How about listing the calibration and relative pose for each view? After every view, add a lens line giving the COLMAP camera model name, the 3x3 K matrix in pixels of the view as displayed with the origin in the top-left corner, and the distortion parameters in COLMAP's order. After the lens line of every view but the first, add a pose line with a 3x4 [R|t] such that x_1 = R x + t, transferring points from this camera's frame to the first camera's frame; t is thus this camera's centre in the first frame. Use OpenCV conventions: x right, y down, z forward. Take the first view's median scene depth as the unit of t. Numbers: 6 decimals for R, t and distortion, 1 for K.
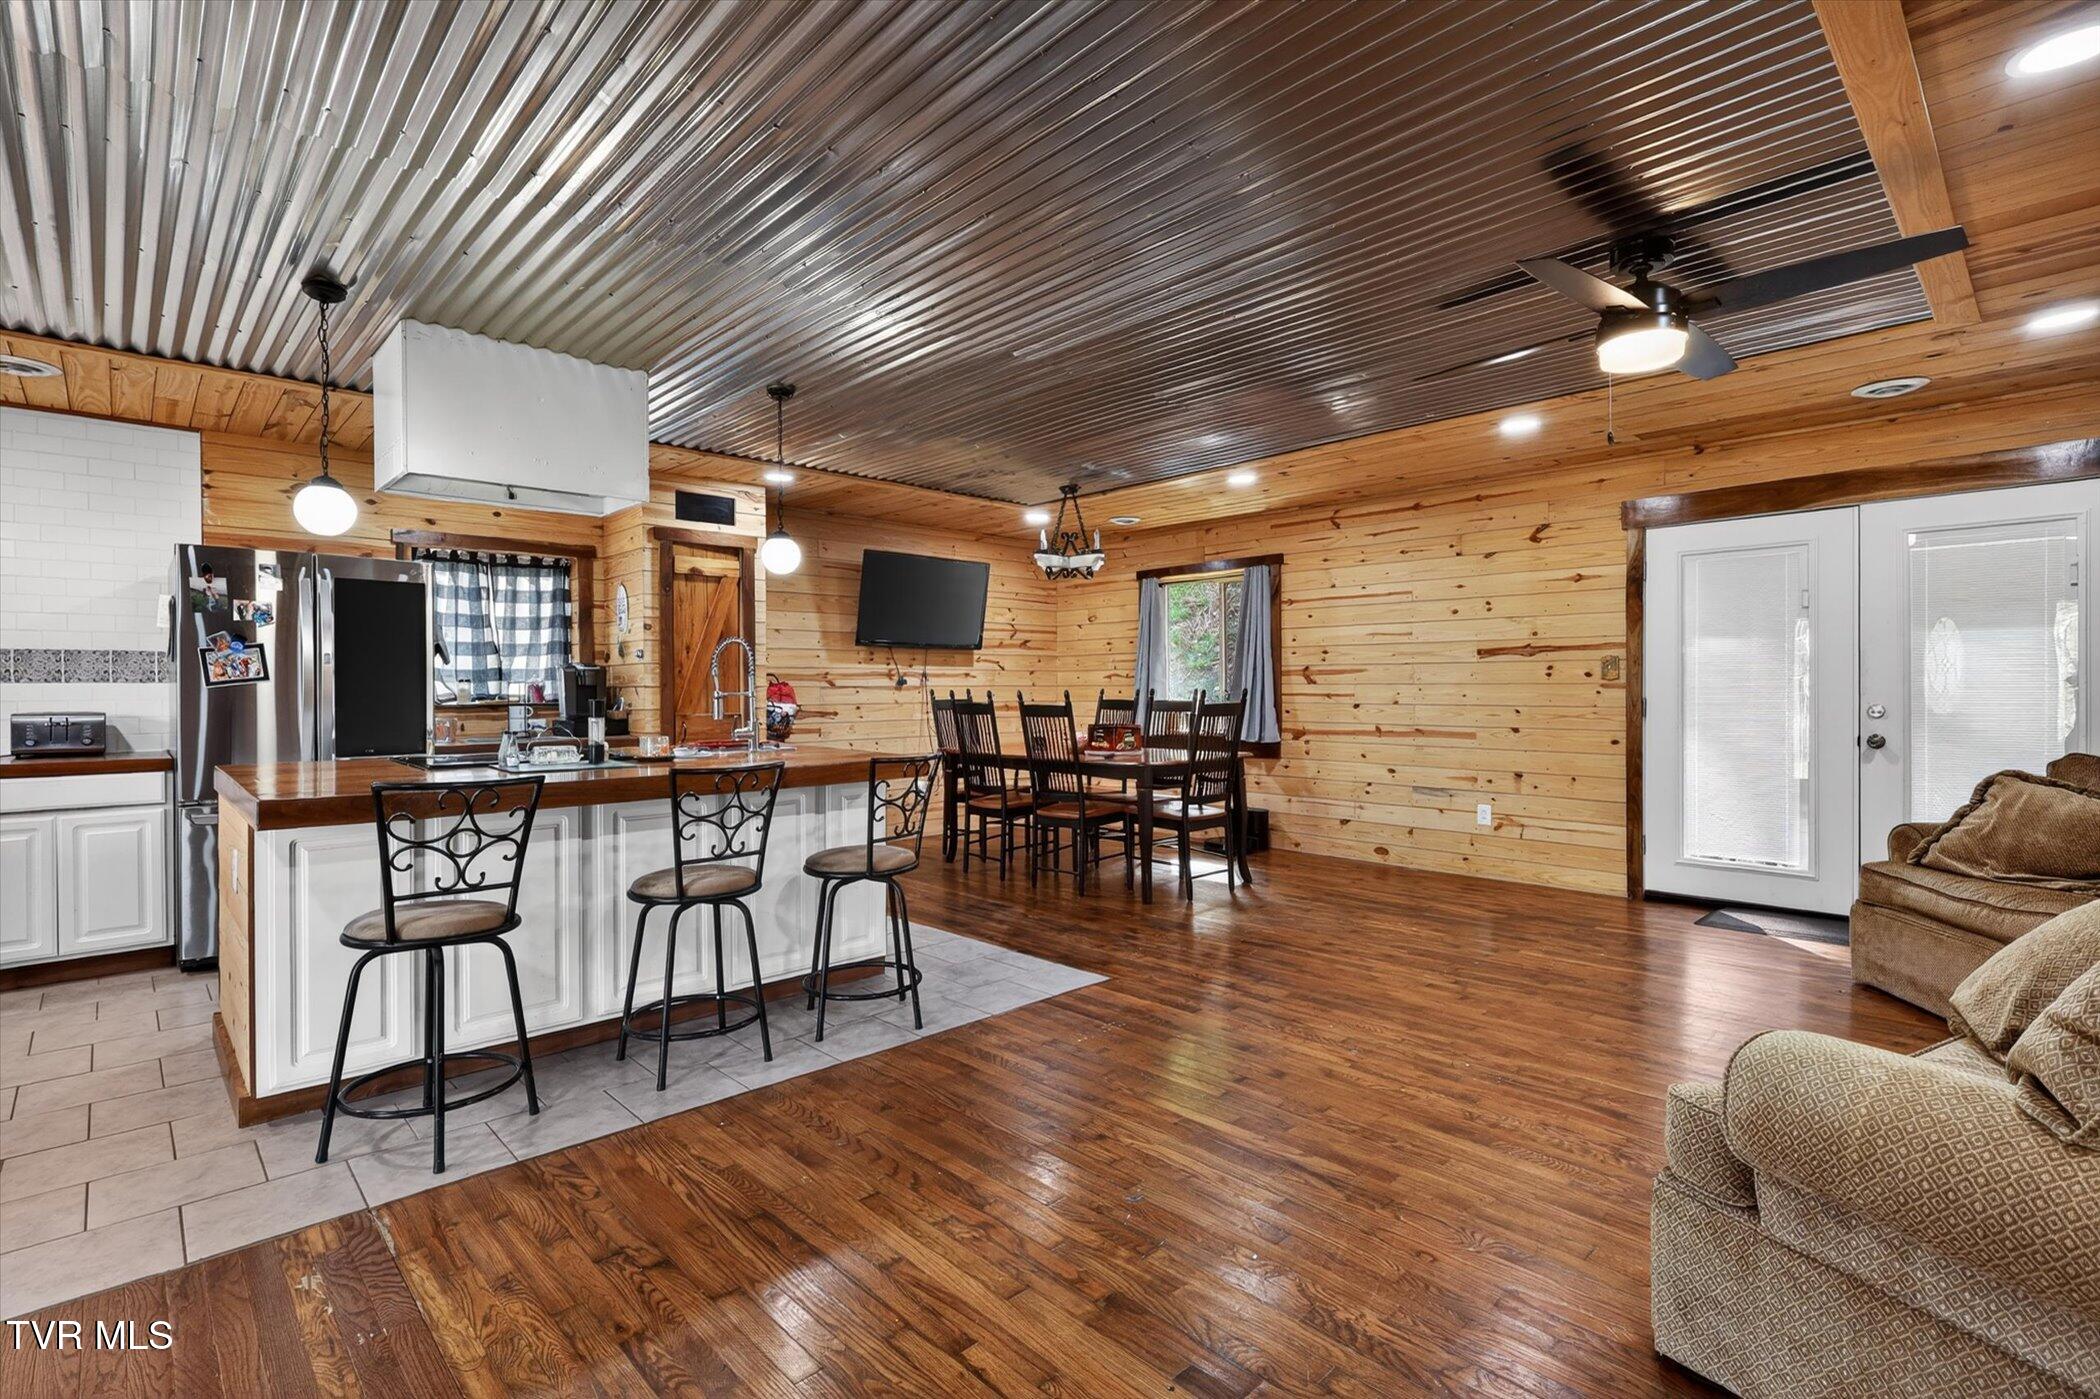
lens RADIAL K [[969.0, 0, 1070.7], [0, 969.0, 694.7], [0, 0, 1]] dist [-0.004358, 0.001717]
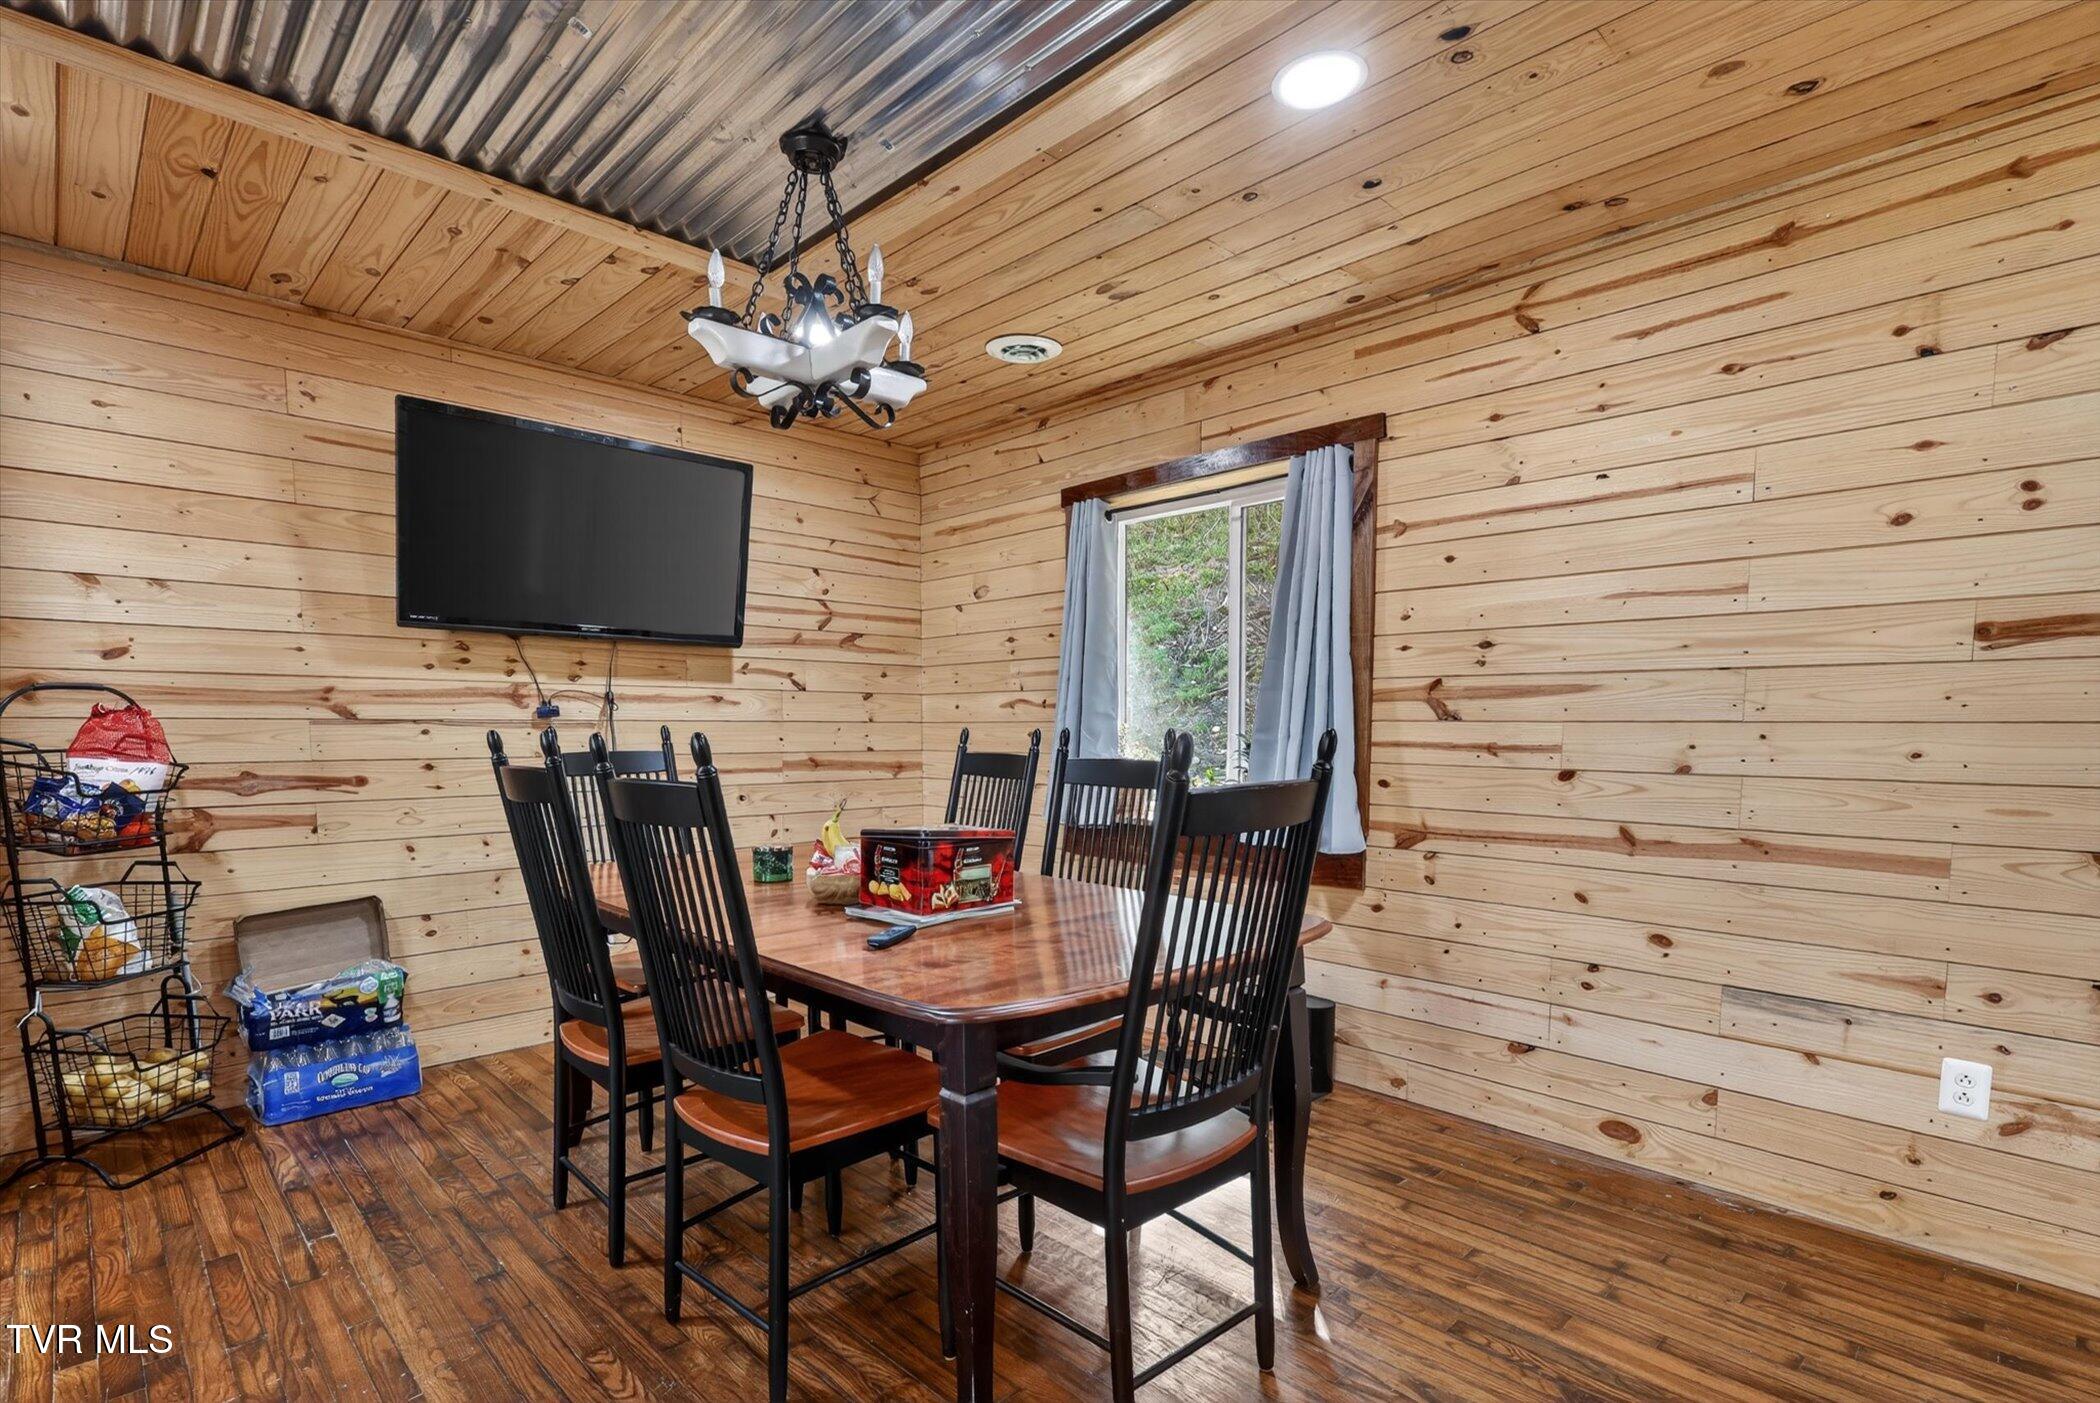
lens RADIAL K [[969.0, 0, 1080.2], [0, 969.0, 805.1], [0, 0, 1]] dist [-0.004358, 0.001717]
pose [[0.999863, 0.005864, 0.015507, 0.088356], [-0.006973, 0.997348, 0.072441, -0.004300], [-0.015041, -0.072539, 0.997252, 0.626733]]
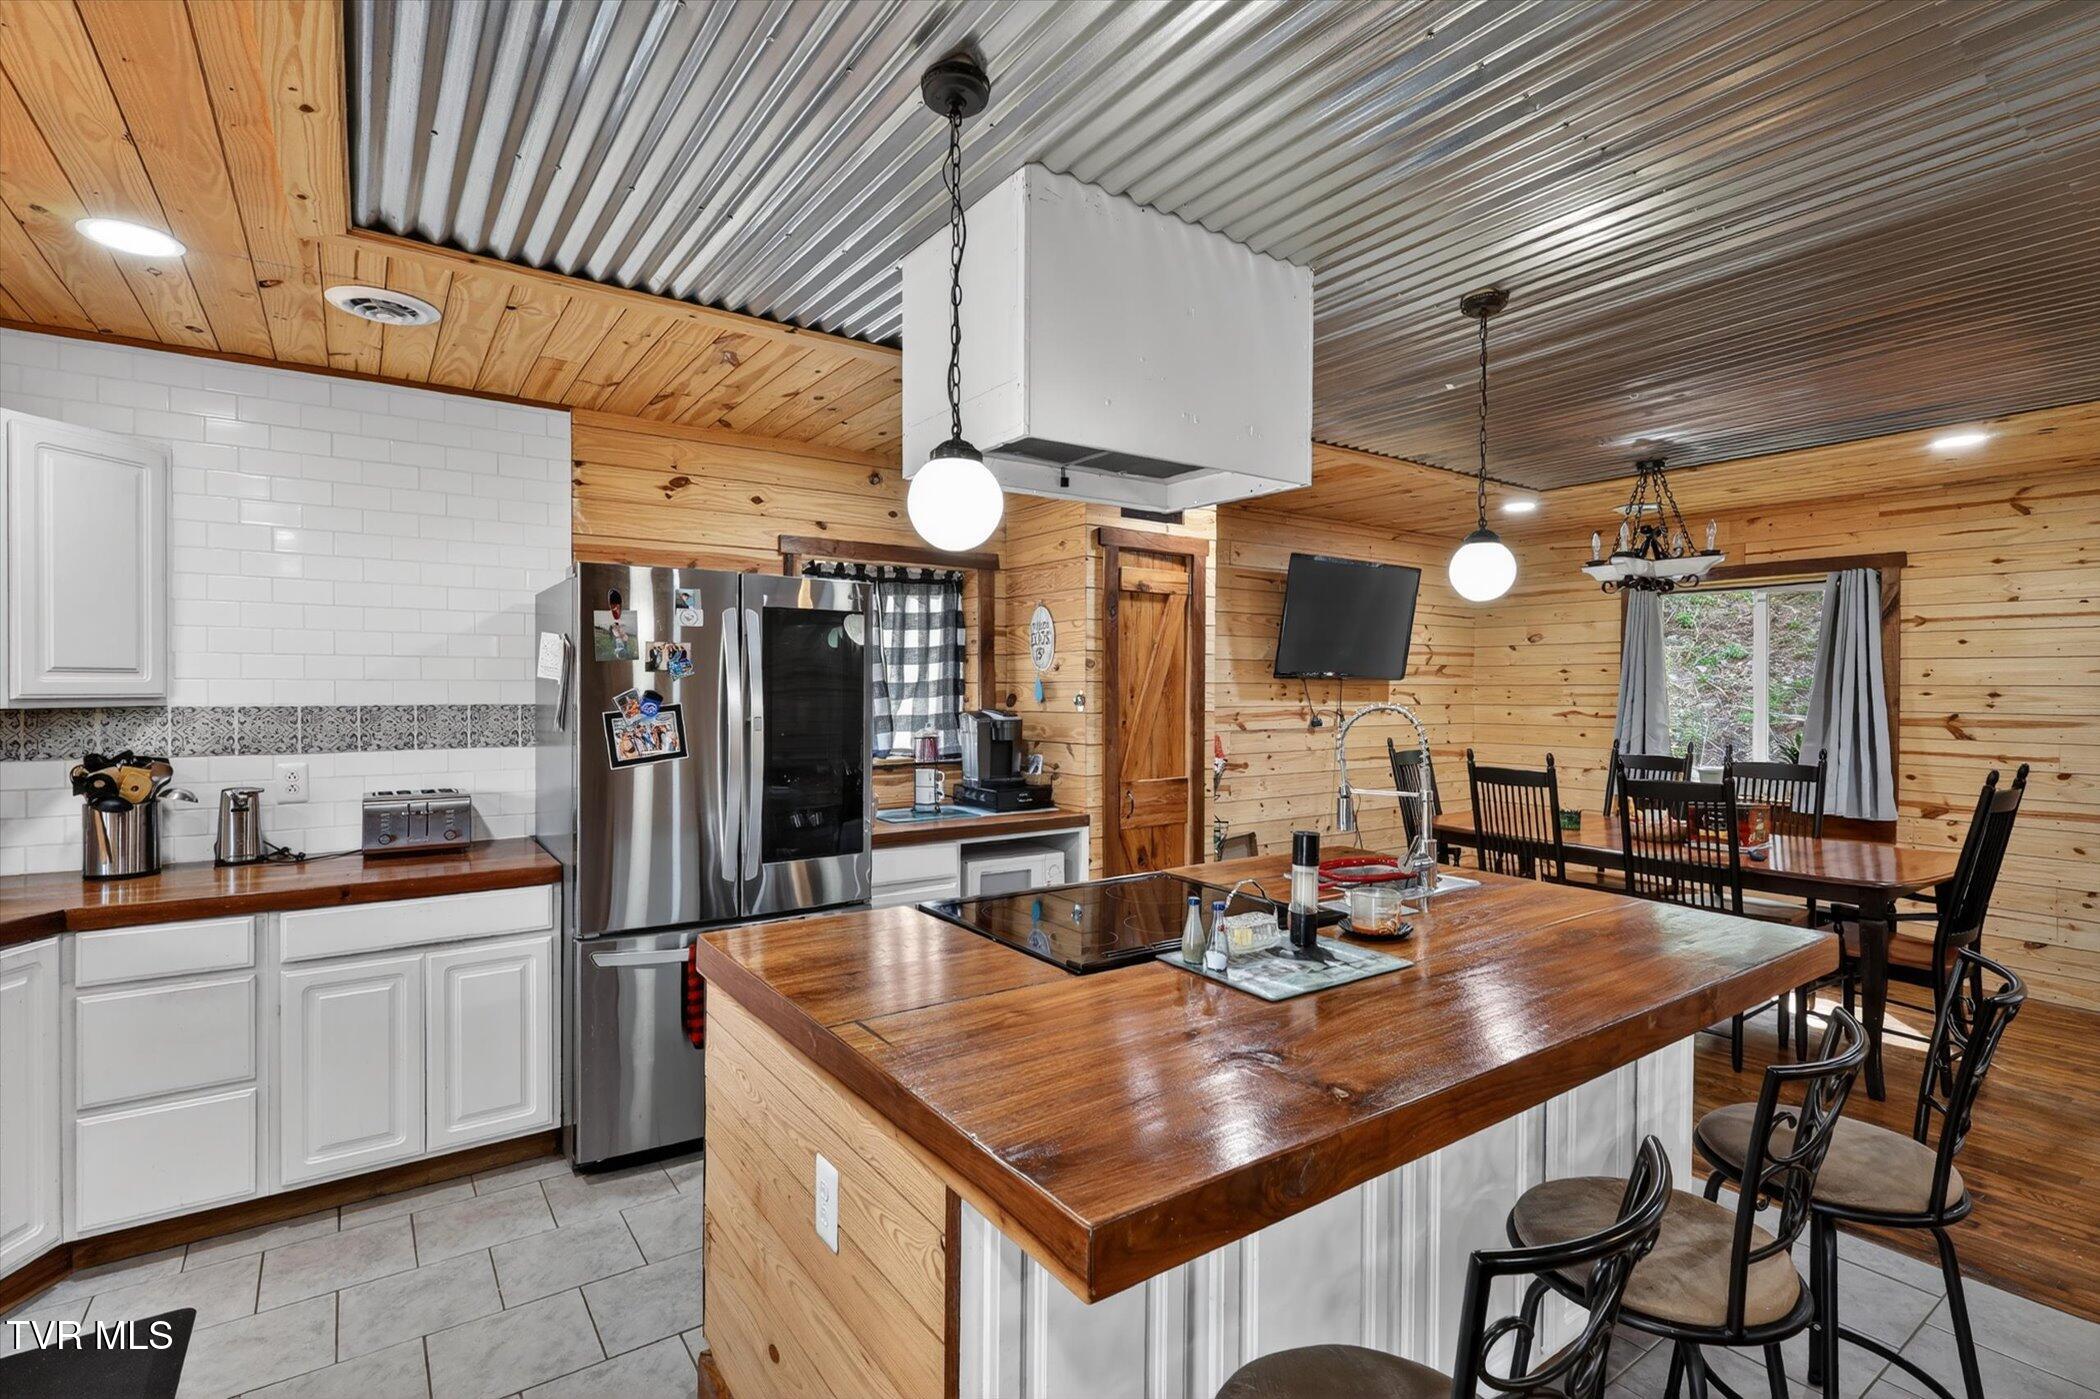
lens RADIAL K [[969.0, 0, 1047.8], [0, 969.0, 687.6], [0, 0, 1]] dist [-0.004358, 0.001717]
pose [[0.988605, 0.008746, -0.150279, -0.320018], [-0.009186, 0.999955, -0.002234, -0.044644], [0.150253, 0.003589, 0.988641, 0.239612]]
